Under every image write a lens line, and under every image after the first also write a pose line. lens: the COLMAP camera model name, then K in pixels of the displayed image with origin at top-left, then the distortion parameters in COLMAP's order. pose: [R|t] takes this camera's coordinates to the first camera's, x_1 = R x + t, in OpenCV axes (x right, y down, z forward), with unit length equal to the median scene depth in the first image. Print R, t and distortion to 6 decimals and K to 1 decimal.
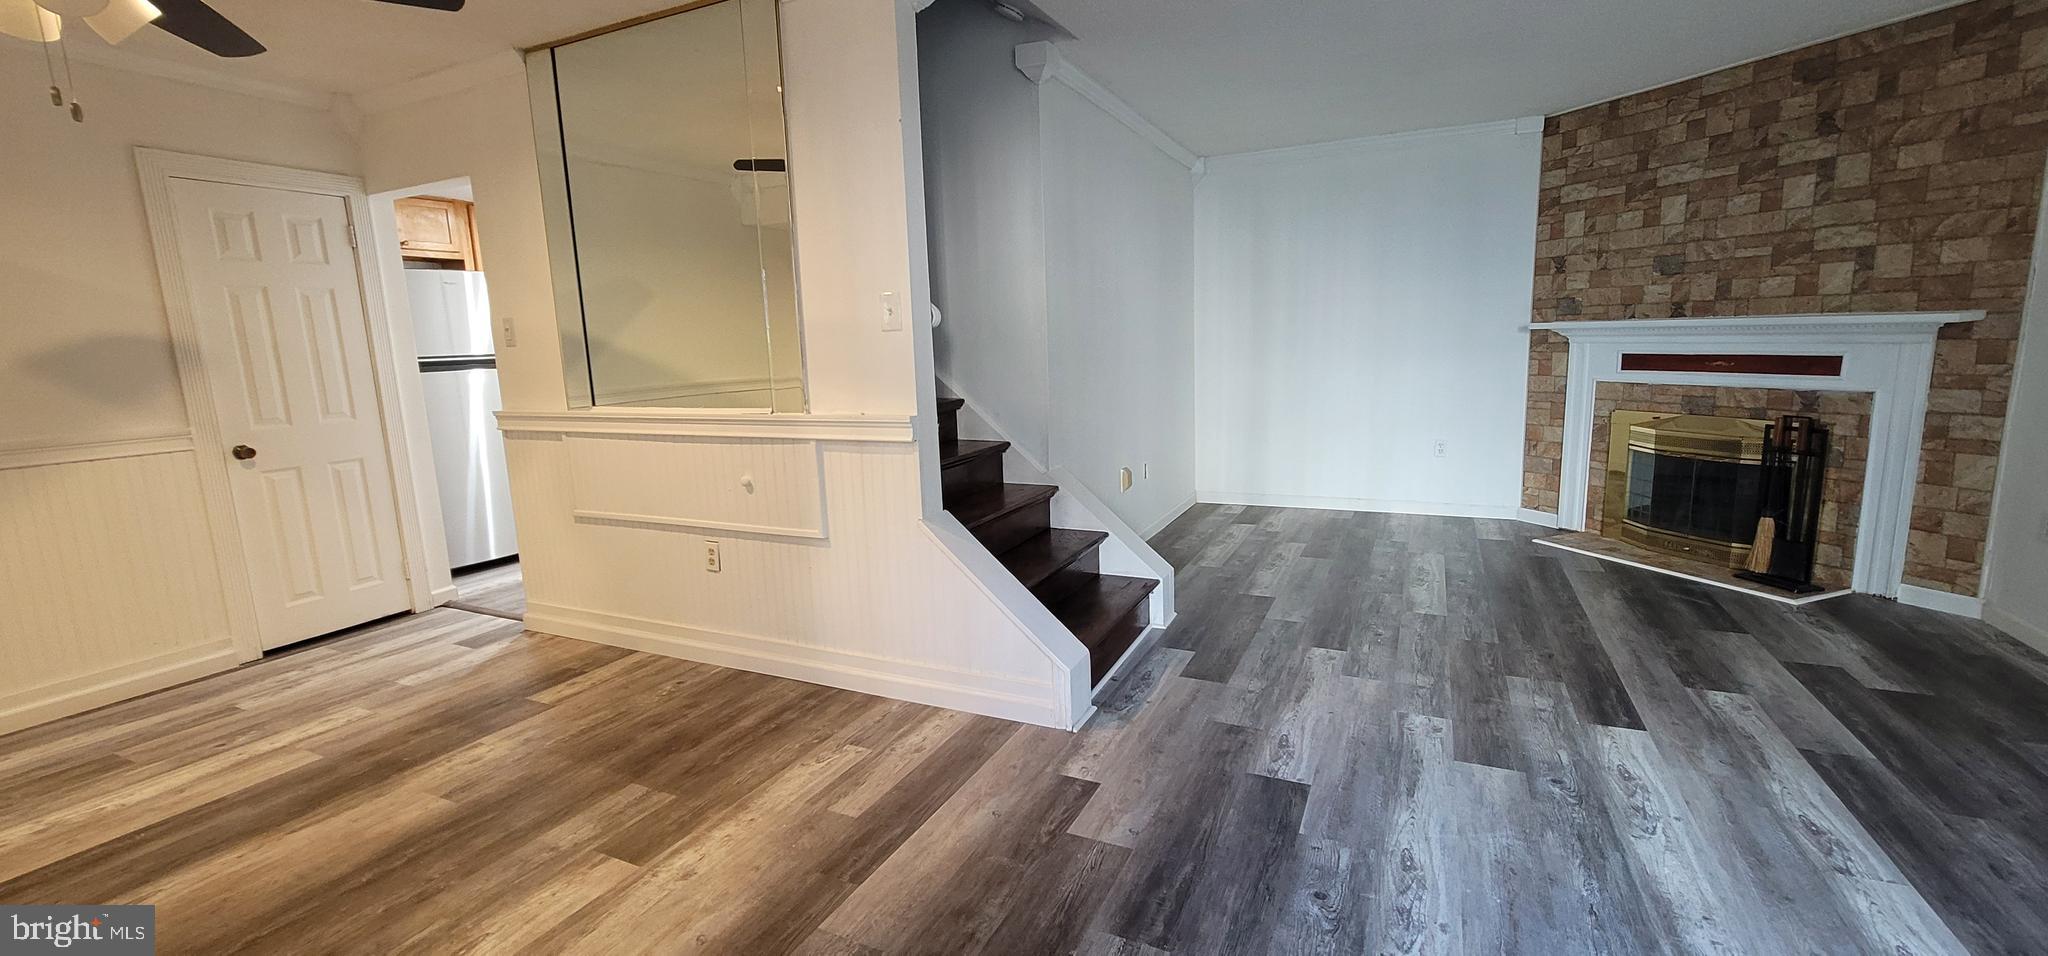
lens RADIAL K [[829.3, 0, 1027.0], [0, 829.3, 474.4], [0, 0, 1]] dist [-0.003652, -0.000102]
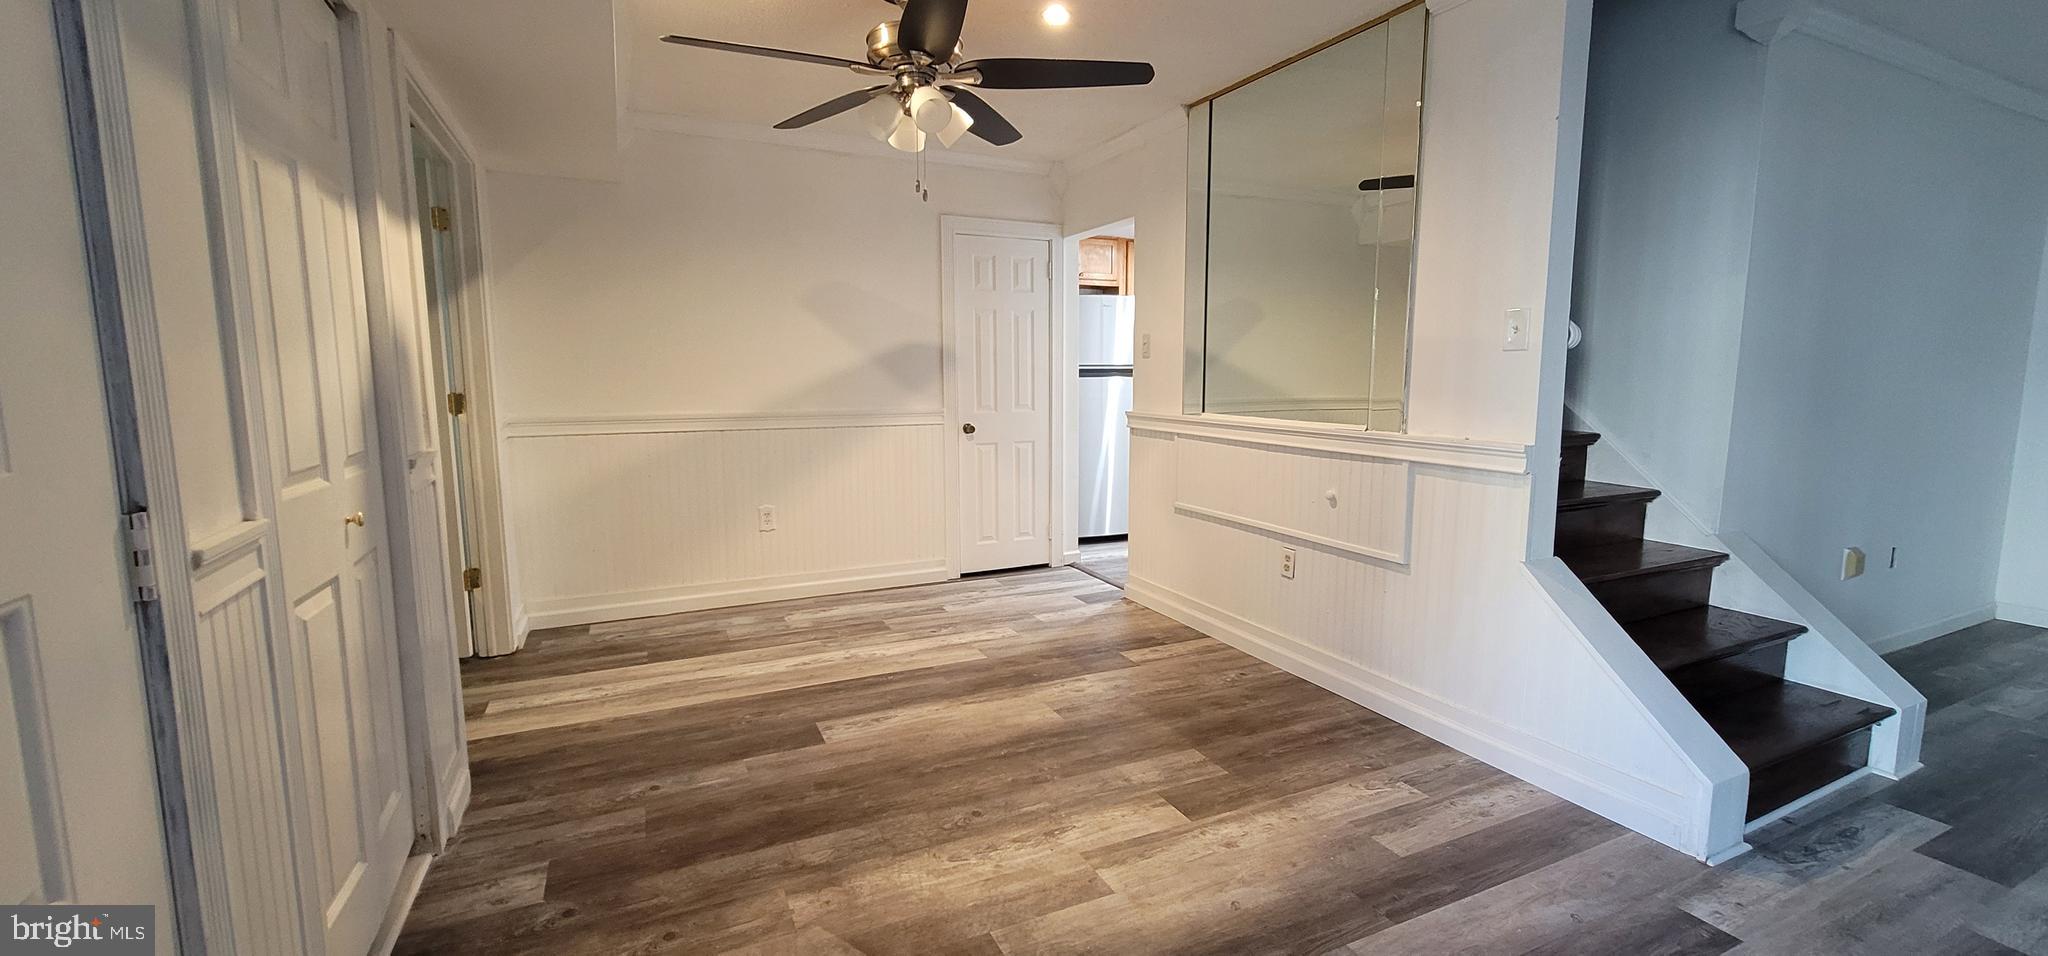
lens RADIAL K [[829.3, 0, 1025.8], [0, 829.3, 473.3], [0, 0, 1]] dist [-0.003652, -0.000102]
pose [[0.773522, 0.112598, -0.623687, 0.002714], [-0.128374, 0.991528, 0.019793, 0.009434], [0.620632, 0.064755, 0.781424, -0.027796]]
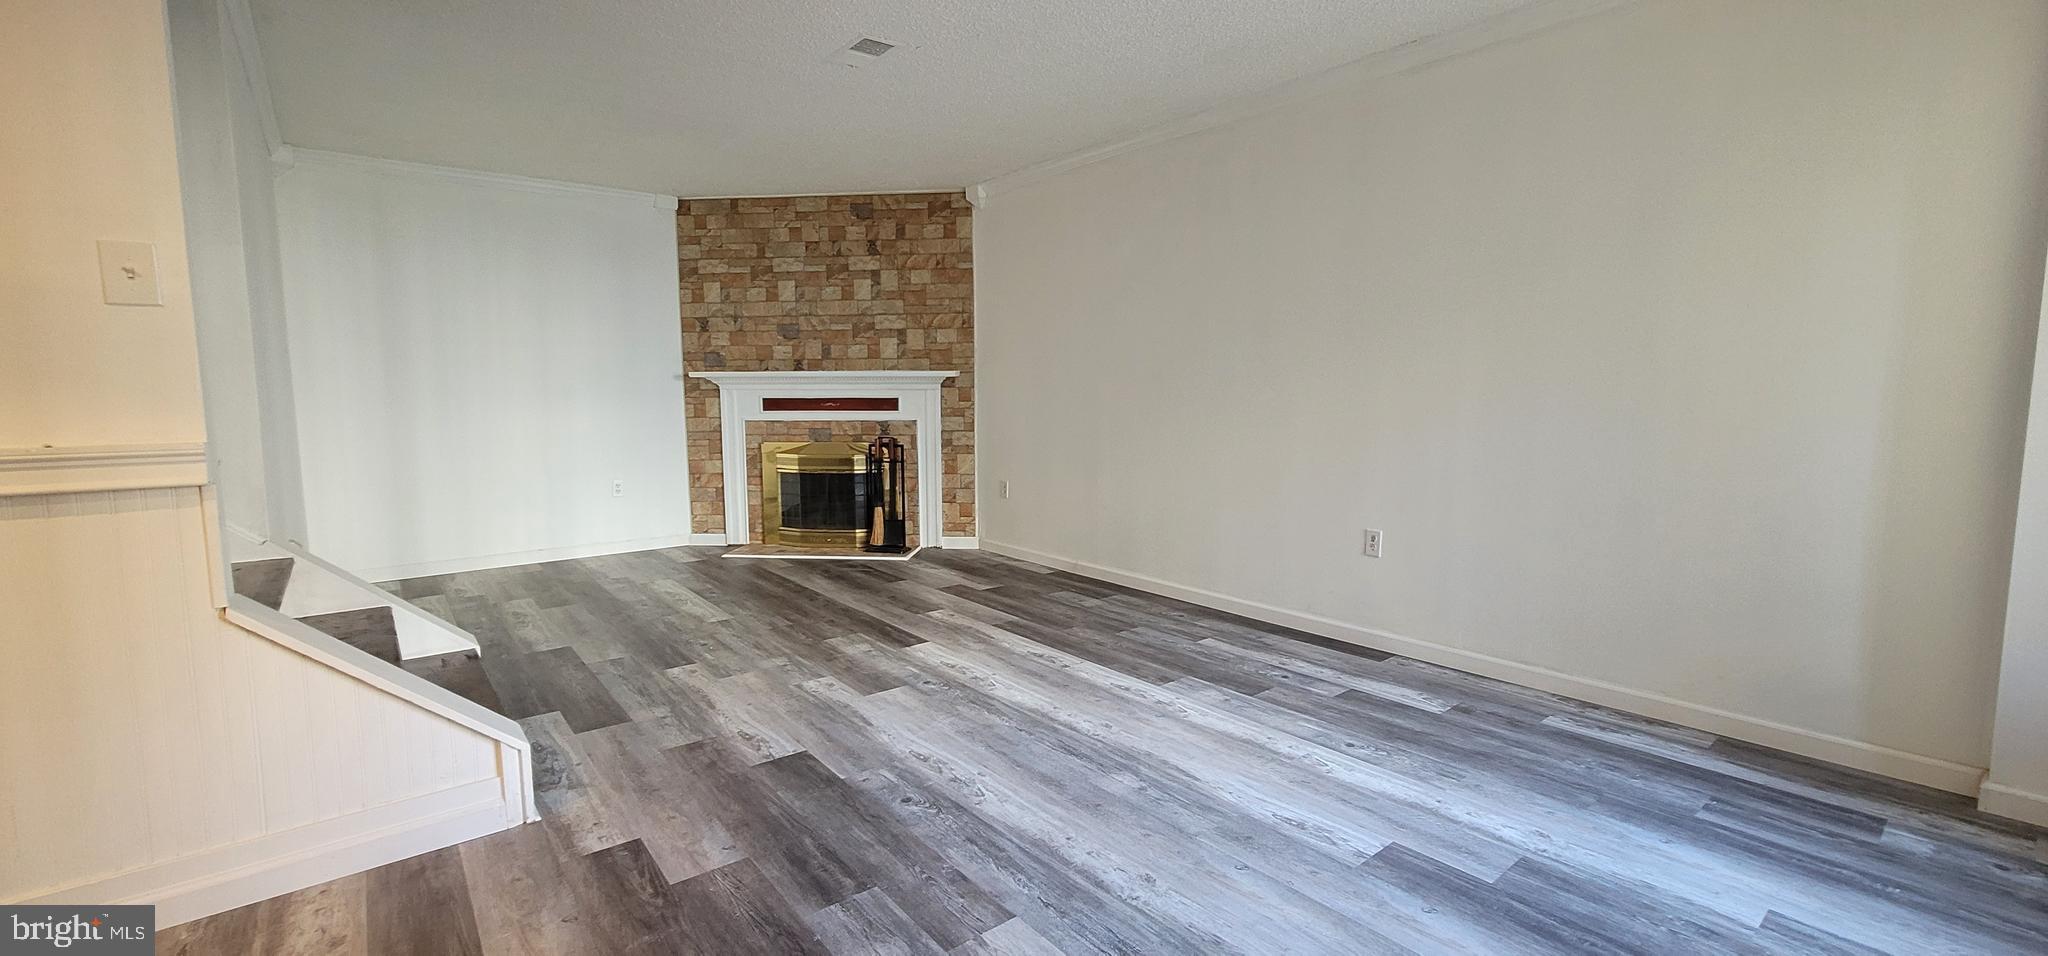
lens RADIAL K [[829.3, 0, 1021.9], [0, 829.3, 476.8], [0, 0, 1]] dist [-0.003652, -0.000102]
pose [[0.430230, -0.064392, 0.900420, -0.364148], [0.138621, 0.990335, 0.004588, 0.032005], [-0.892013, 0.122843, 0.434998, 0.148400]]
